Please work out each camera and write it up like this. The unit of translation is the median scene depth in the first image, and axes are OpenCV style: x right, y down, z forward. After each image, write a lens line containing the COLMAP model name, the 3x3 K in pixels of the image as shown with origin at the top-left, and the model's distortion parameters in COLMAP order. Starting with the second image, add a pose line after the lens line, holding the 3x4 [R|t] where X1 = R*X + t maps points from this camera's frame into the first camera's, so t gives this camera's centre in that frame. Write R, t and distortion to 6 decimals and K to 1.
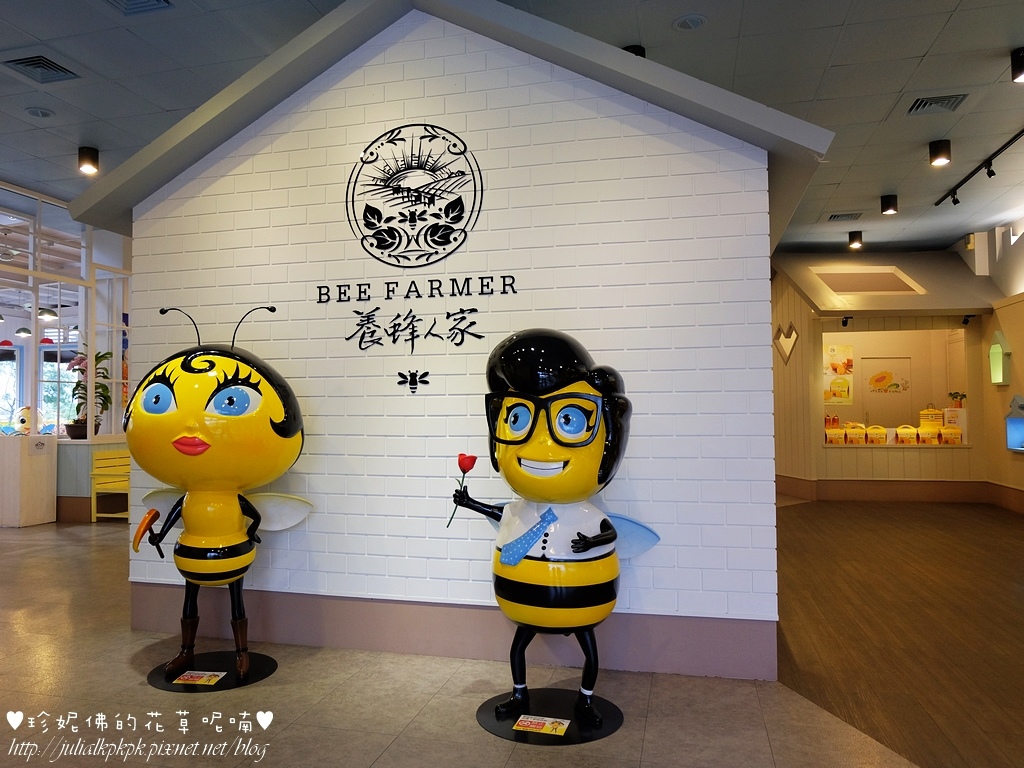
lens RADIAL K [[759.0, 0, 509.1], [0, 759.0, 386.3], [0, 0, 1]] dist [-0.015092, -0.004707]
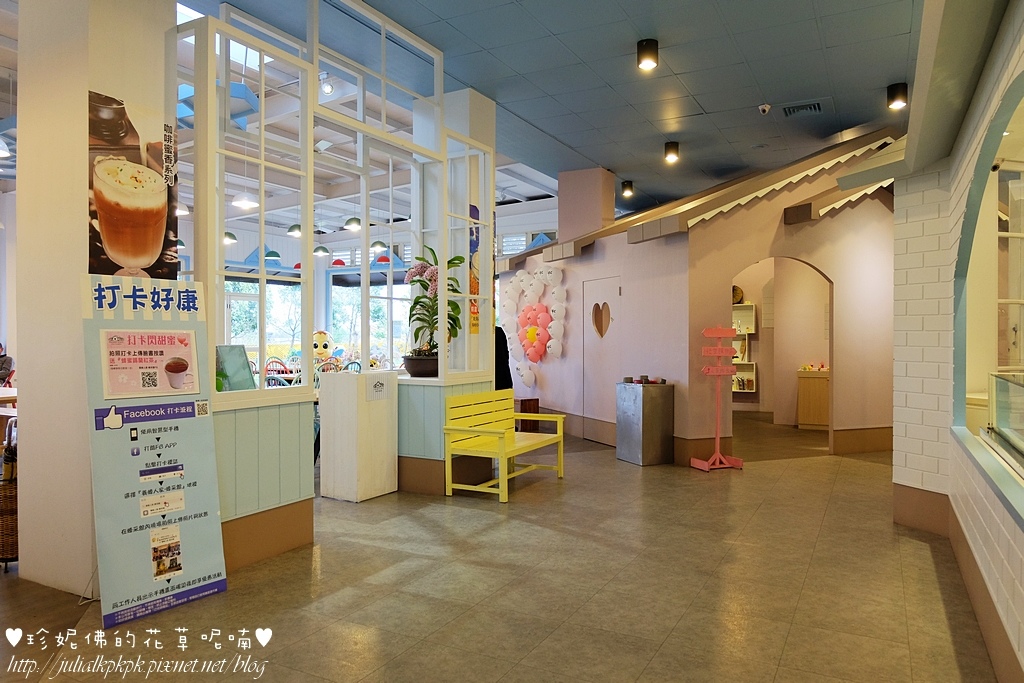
lens RADIAL K [[694.3, 0, 513.7], [0, 694.3, 339.6], [0, 0, 1]] dist [-0.004465, -0.000819]
pose [[0.965022, 0.008033, -0.262045, -0.305444], [0.001785, 0.999306, 0.037207, 0.009287], [0.262162, -0.036373, 0.964338, 0.373835]]
